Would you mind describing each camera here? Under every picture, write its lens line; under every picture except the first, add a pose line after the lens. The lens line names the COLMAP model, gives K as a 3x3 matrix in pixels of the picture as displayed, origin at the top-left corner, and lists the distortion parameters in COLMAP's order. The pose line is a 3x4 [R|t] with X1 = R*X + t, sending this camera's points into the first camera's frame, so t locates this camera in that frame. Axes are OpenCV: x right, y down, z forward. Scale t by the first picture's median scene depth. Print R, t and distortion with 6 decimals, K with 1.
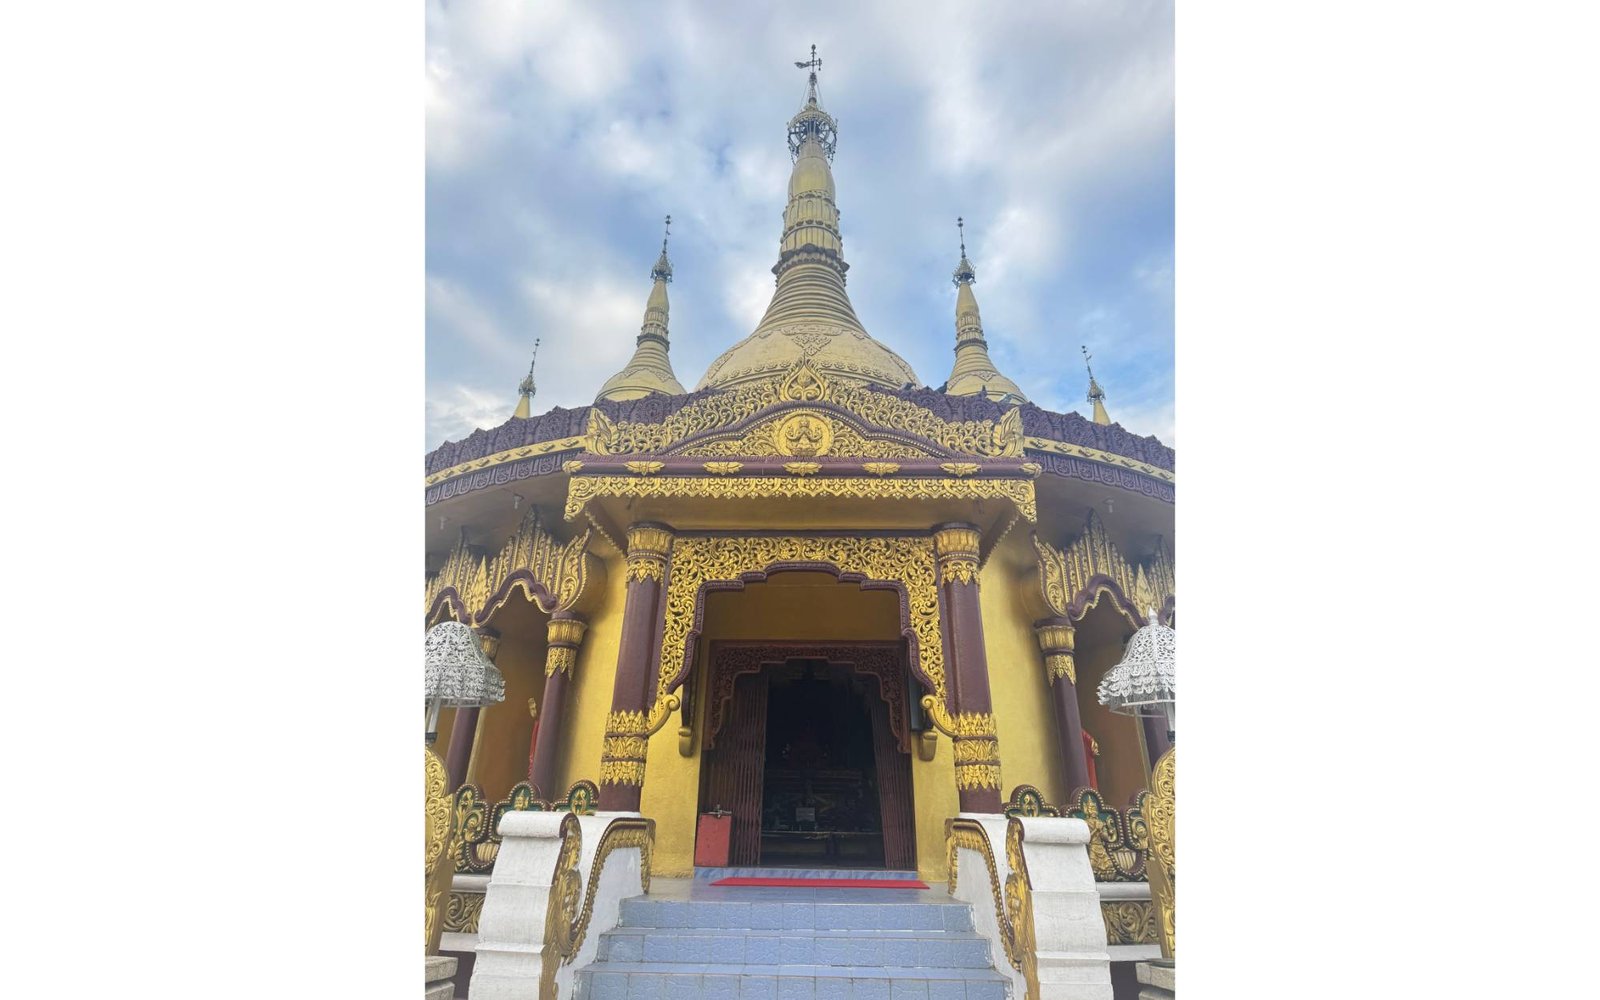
lens RADIAL K [[630.2, 0, 804.3], [0, 630.2, 493.2], [0, 0, 1]] dist [-0.006543, 0.001218]
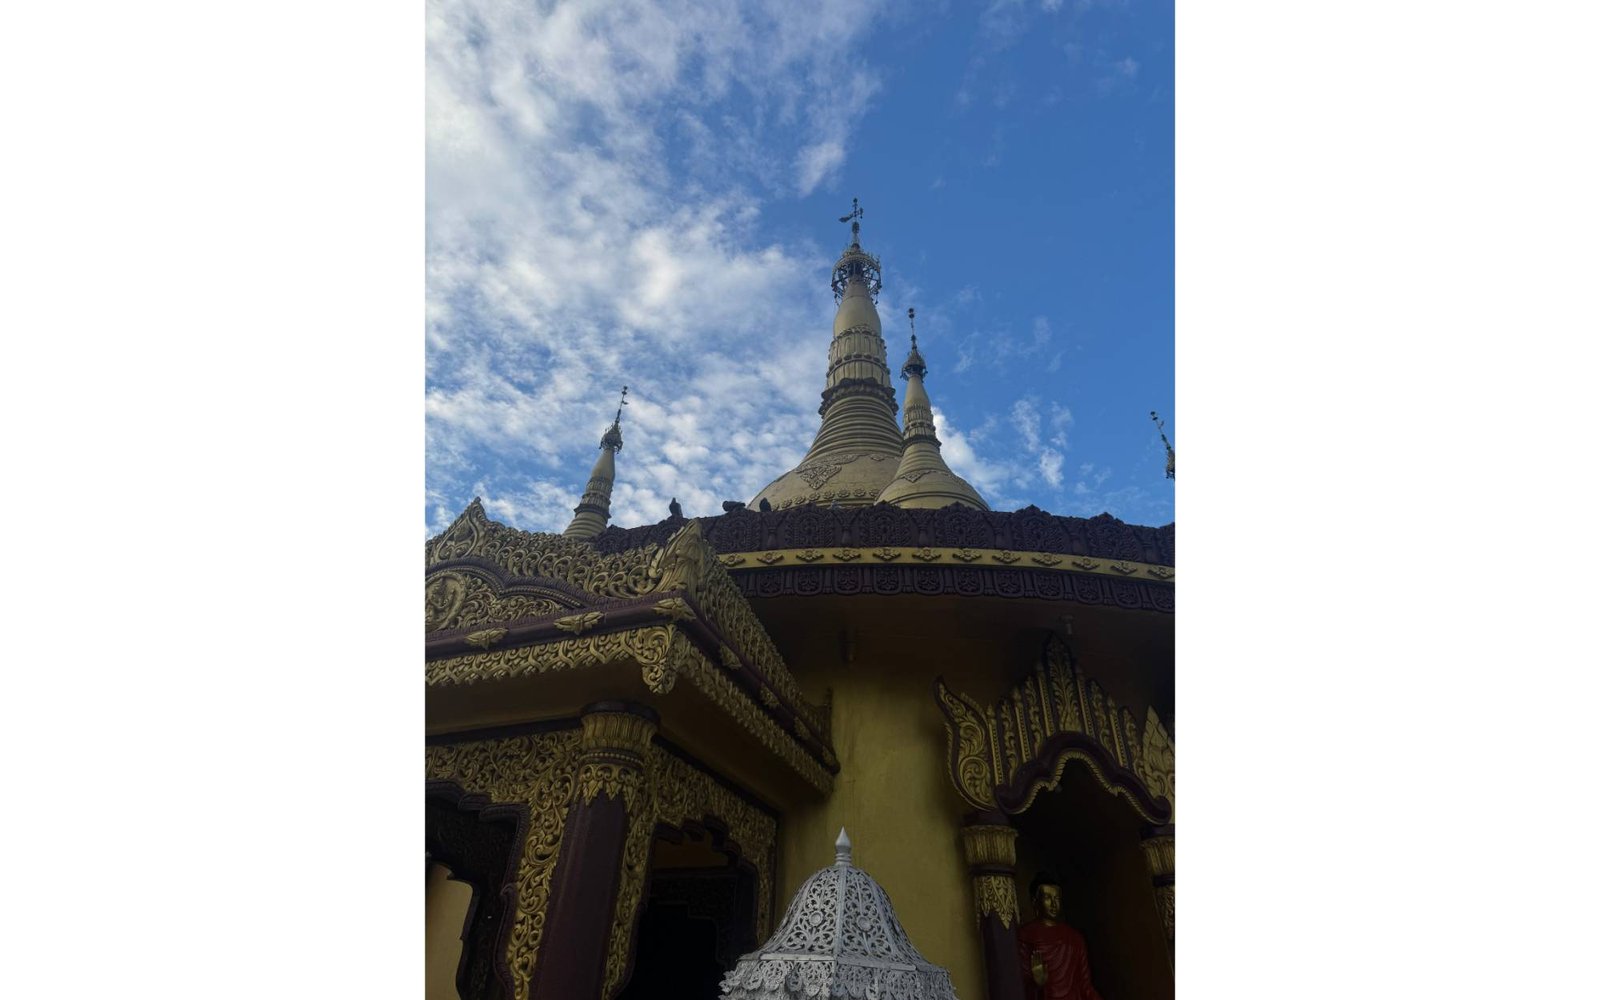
lens RADIAL K [[654.0, 0, 800.2], [0, 654.0, 508.5], [0, 0, 1]] dist [0.003892, 0.000030]
pose [[0.952169, -0.184989, -0.243214, 0.431919], [0.130605, 0.965941, -0.223385, 0.020226], [0.276254, 0.180935, 0.943899, 0.243018]]
